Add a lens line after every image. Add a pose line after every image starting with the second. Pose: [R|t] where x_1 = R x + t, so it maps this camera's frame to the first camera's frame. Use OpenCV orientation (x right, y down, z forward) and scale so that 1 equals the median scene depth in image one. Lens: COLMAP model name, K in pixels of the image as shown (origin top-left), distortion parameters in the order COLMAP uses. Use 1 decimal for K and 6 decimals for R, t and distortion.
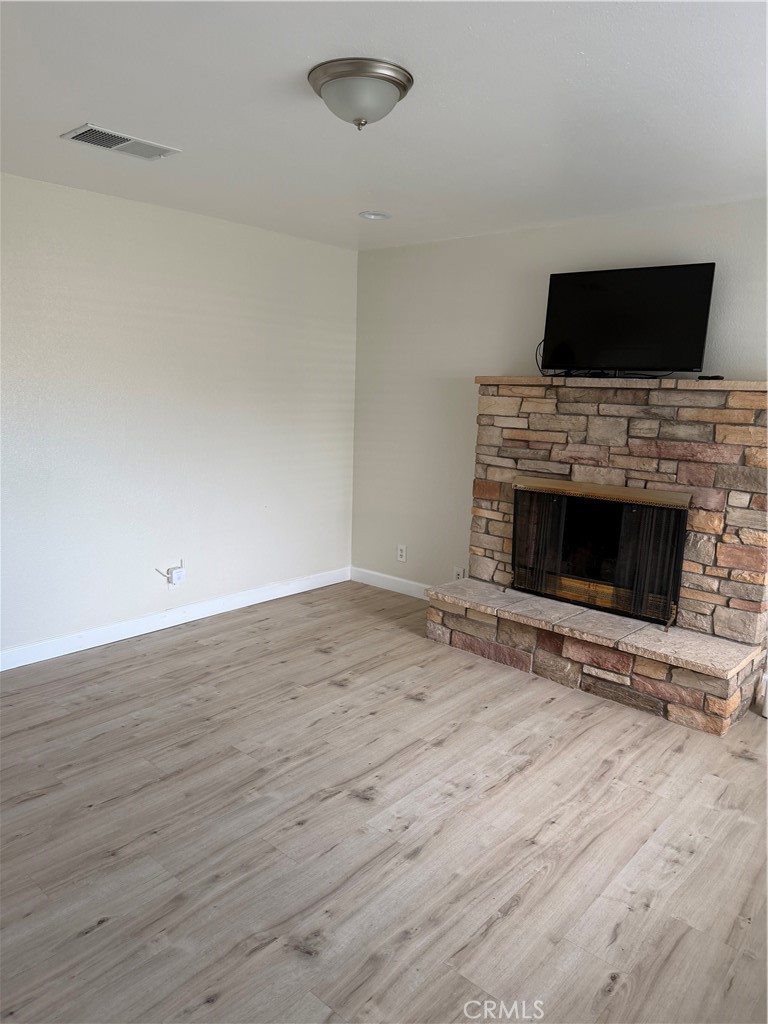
lens RADIAL K [[722.2, 0, 384.0], [0, 722.2, 512.0], [0, 0, 1]] dist [0.080677, -0.089901]
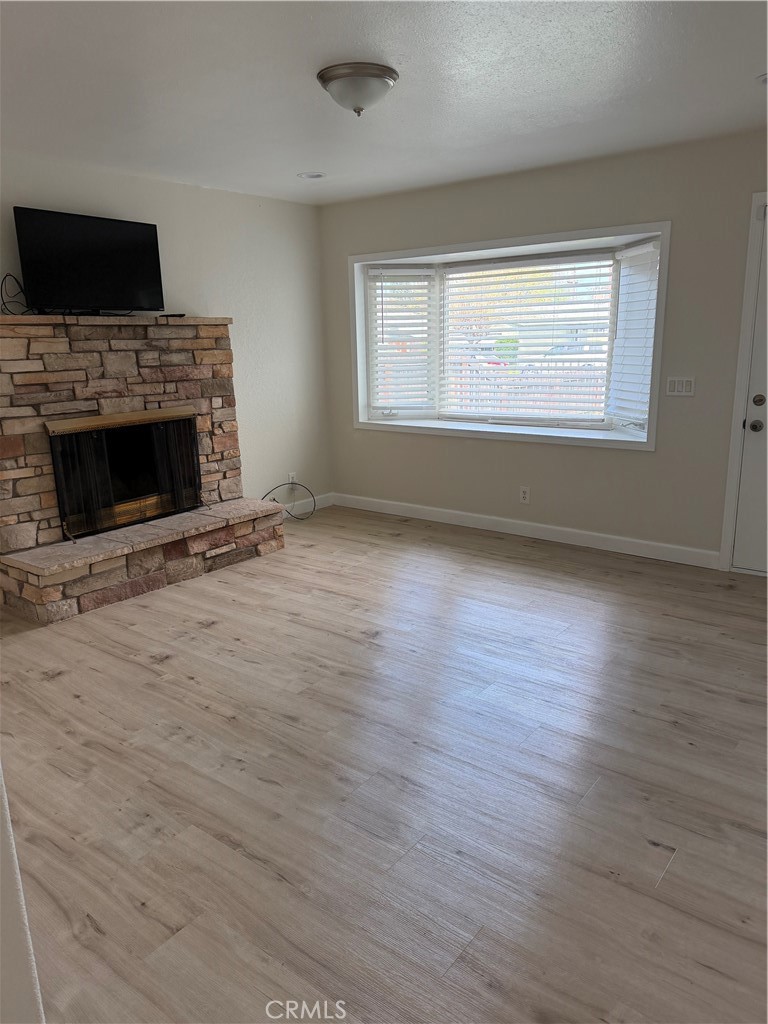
lens RADIAL K [[722.2, 0, 384.0], [0, 722.2, 512.0], [0, 0, 1]] dist [0.080677, -0.089901]
pose [[-0.074413, -0.257836, 0.963319, -0.904437], [0.199958, 0.942521, 0.267715, -0.122043], [-0.976975, 0.212545, -0.018579, 0.702990]]
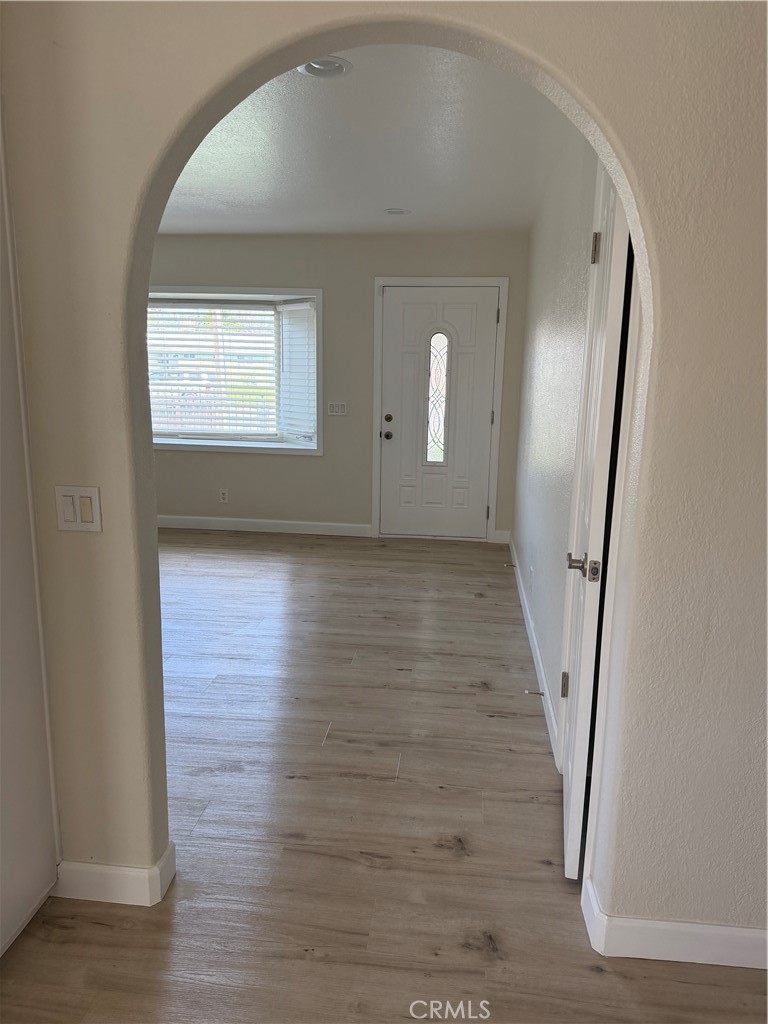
lens RADIAL K [[722.2, 0, 384.0], [0, 722.2, 512.0], [0, 0, 1]] dist [0.080677, -0.089901]
pose [[-0.580422, -0.199207, 0.789574, -1.140214], [0.115411, 0.939705, 0.321925, -0.193414], [-0.806096, 0.277978, -0.522434, 1.001439]]
